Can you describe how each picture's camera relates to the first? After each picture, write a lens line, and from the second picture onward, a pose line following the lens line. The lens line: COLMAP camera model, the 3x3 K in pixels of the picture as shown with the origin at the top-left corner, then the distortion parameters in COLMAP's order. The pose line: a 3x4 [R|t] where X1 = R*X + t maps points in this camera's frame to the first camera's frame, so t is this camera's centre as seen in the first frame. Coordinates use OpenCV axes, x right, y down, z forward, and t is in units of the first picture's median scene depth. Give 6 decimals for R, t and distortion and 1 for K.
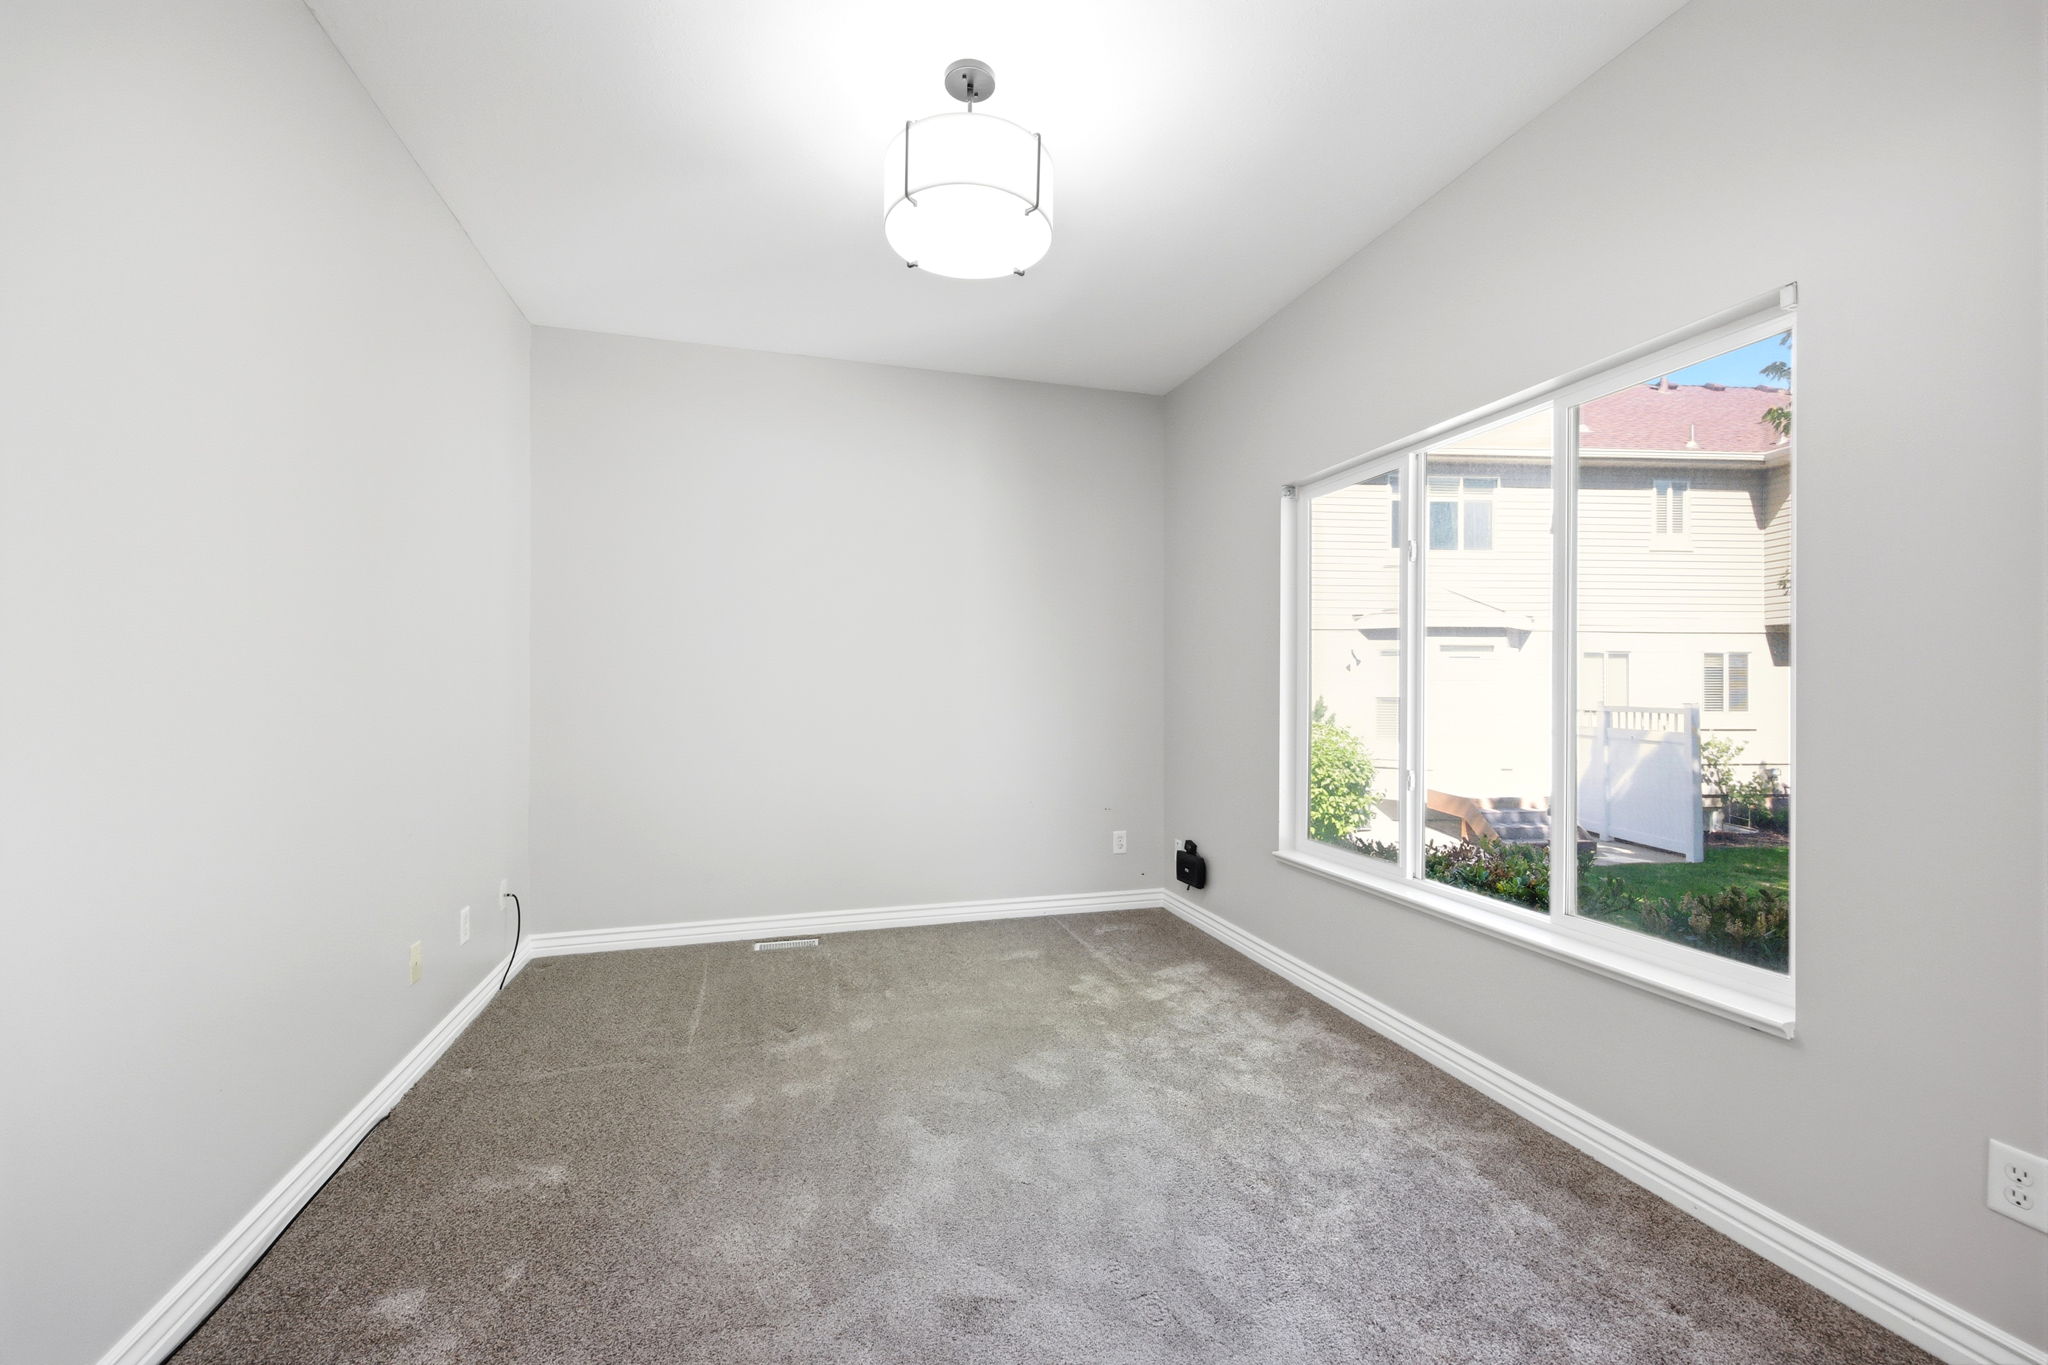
lens RADIAL K [[822.9, 0, 1021.9], [0, 822.9, 686.4], [0, 0, 1]] dist [-0.000531, -0.000137]
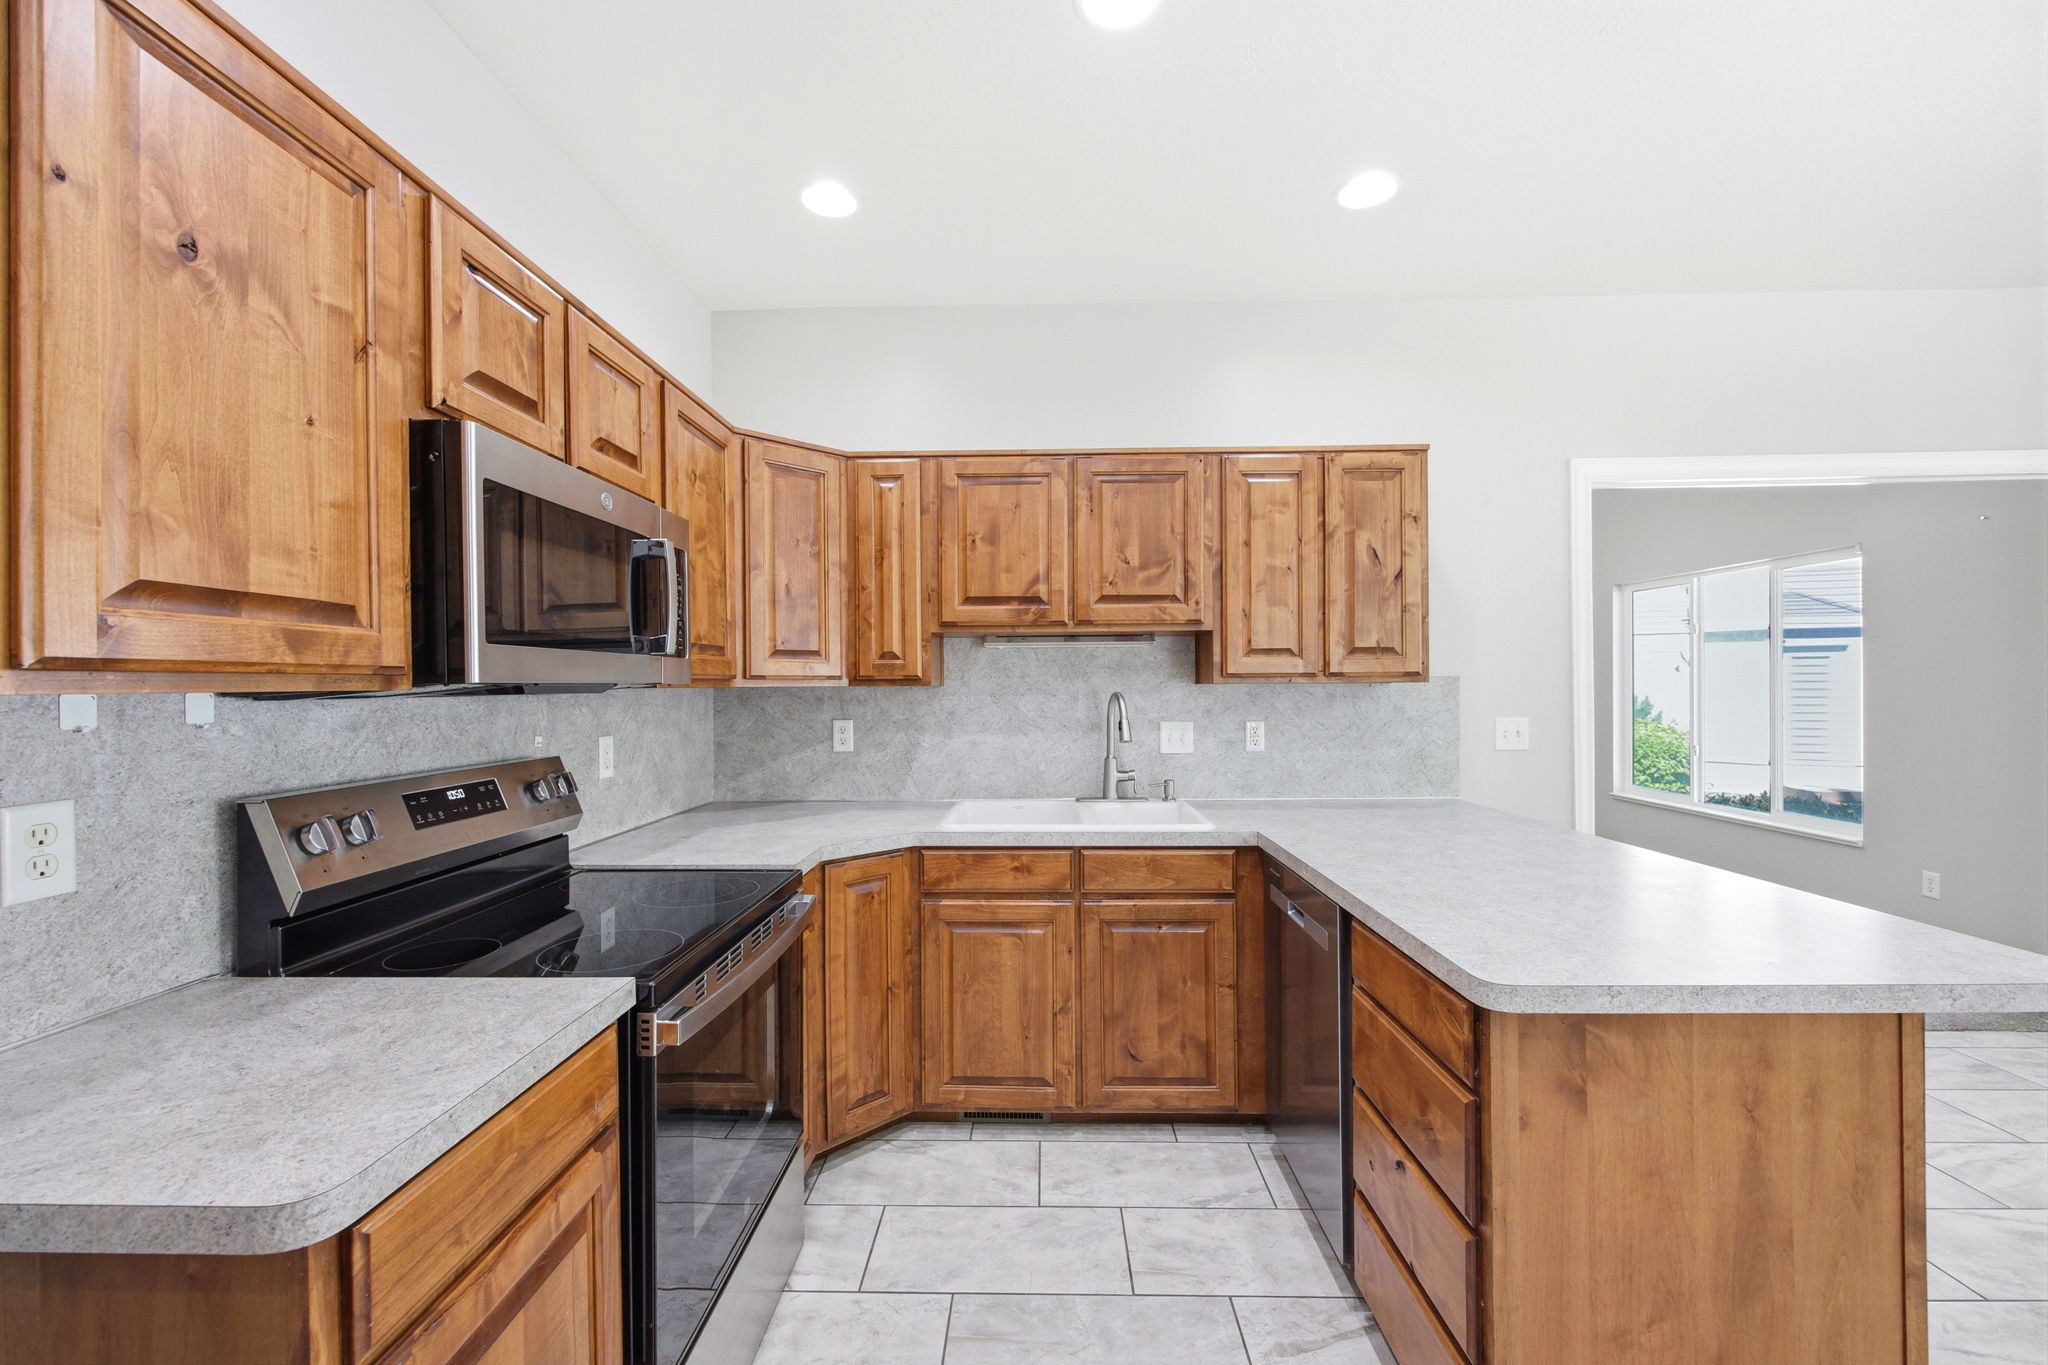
lens RADIAL K [[822.9, 0, 1021.9], [0, 822.9, 686.4], [0, 0, 1]] dist [-0.000531, -0.000137]
pose [[0.954087, -0.007007, -0.299447, -0.132877], [0.008711, 0.999953, 0.004355, -0.016410], [0.299402, -0.006764, 0.954103, -0.382622]]
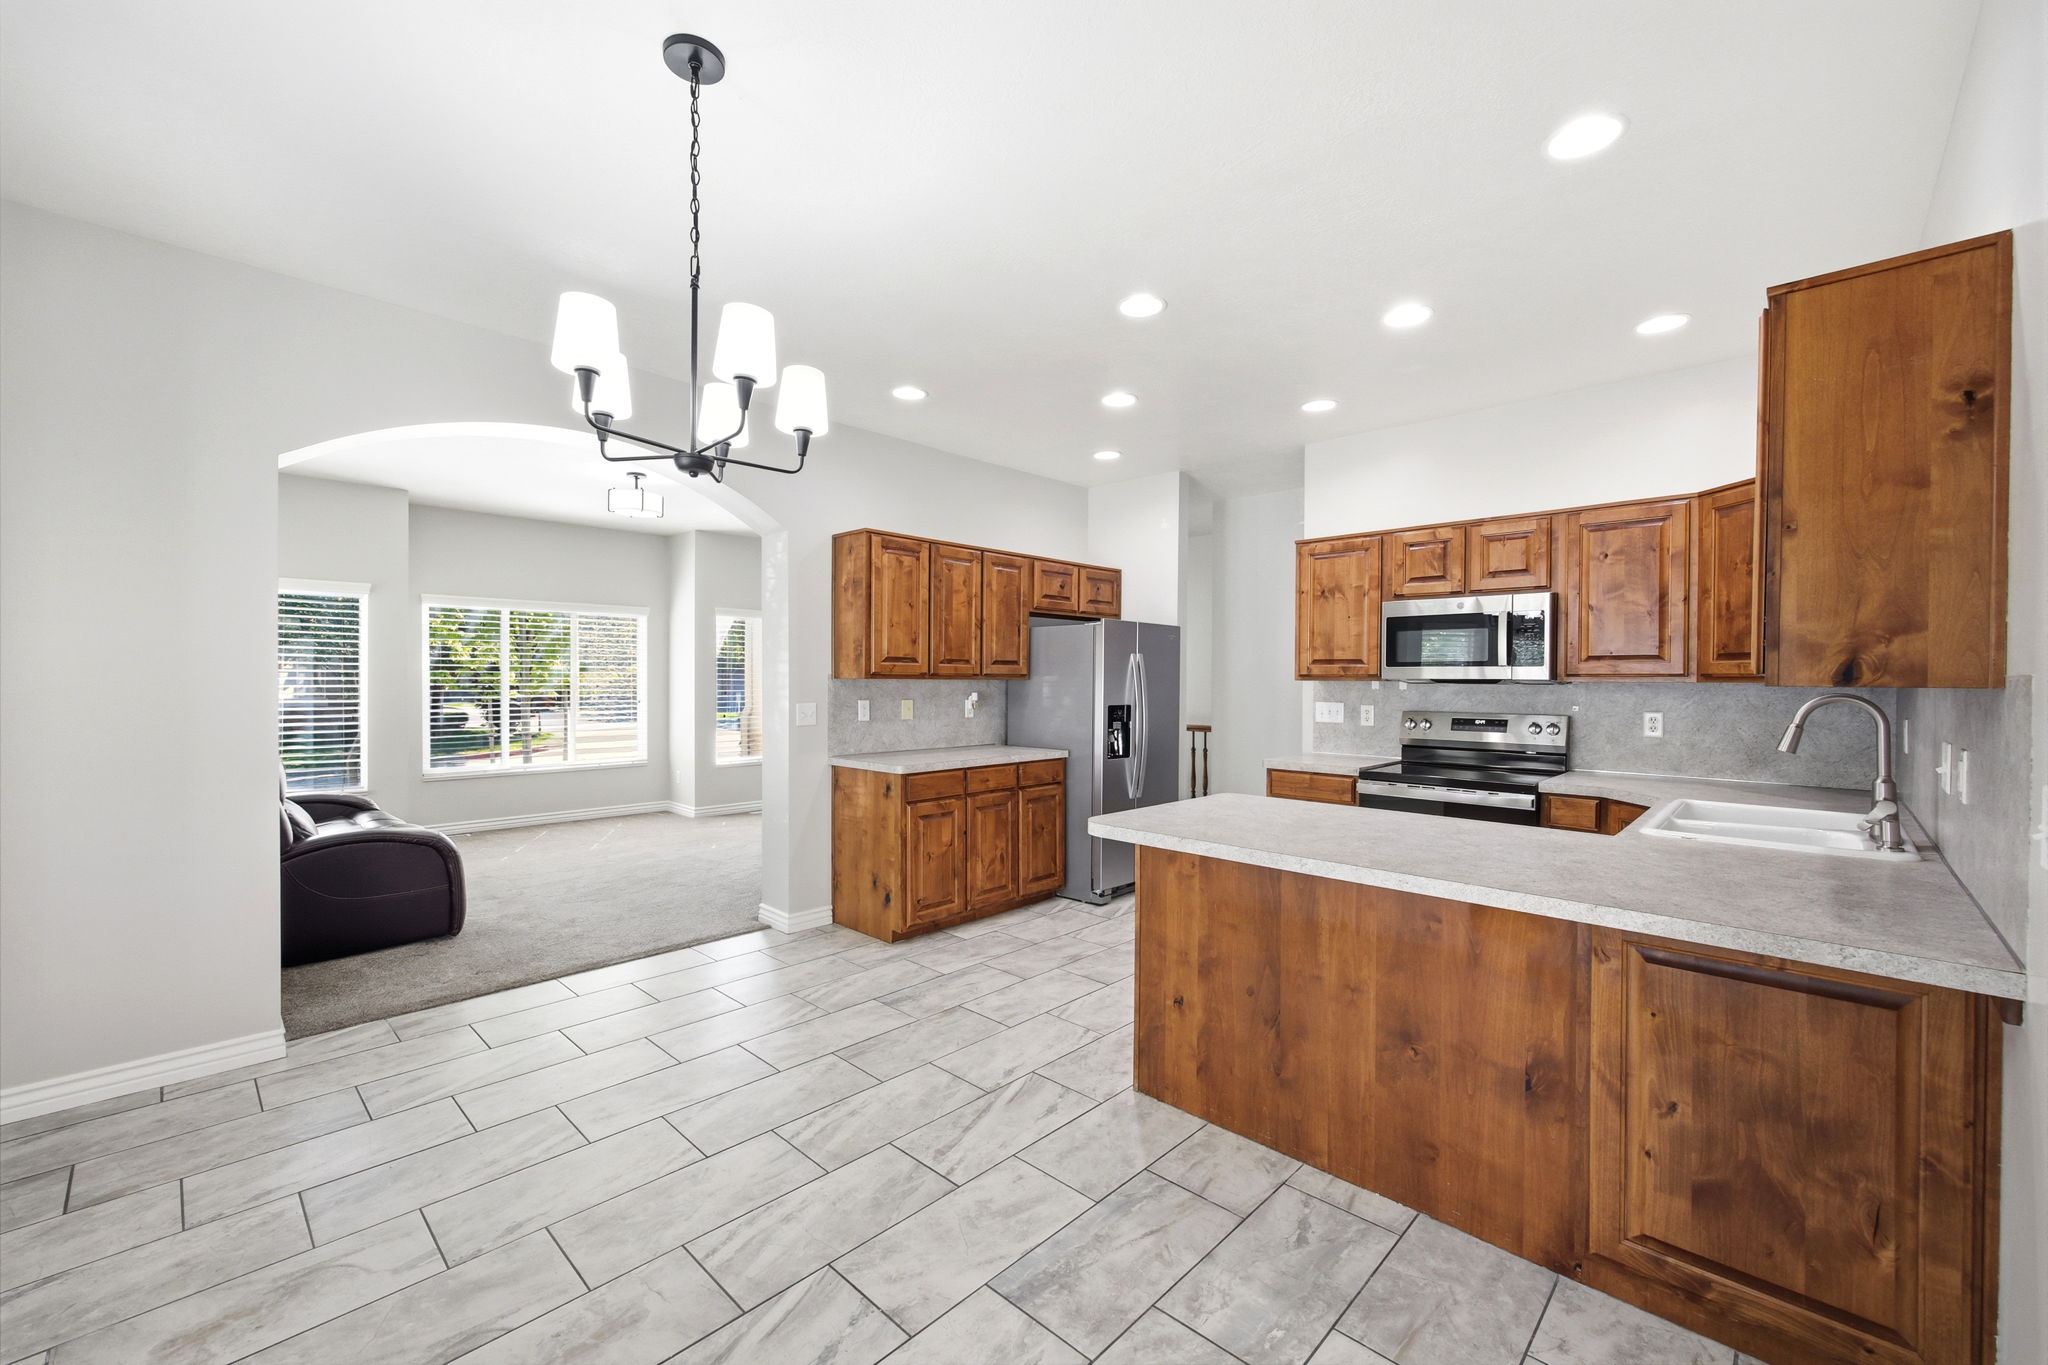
lens RADIAL K [[820.2, 0, 1029.0], [0, 820.2, 685.9], [0, 0, 1]] dist [-0.000835, 0.000018]
pose [[-0.861134, 0.002053, -0.508374, 0.139040], [-0.002320, 0.999966, 0.007968, -0.016504], [0.508373, 0.008041, -0.861099, 0.007170]]
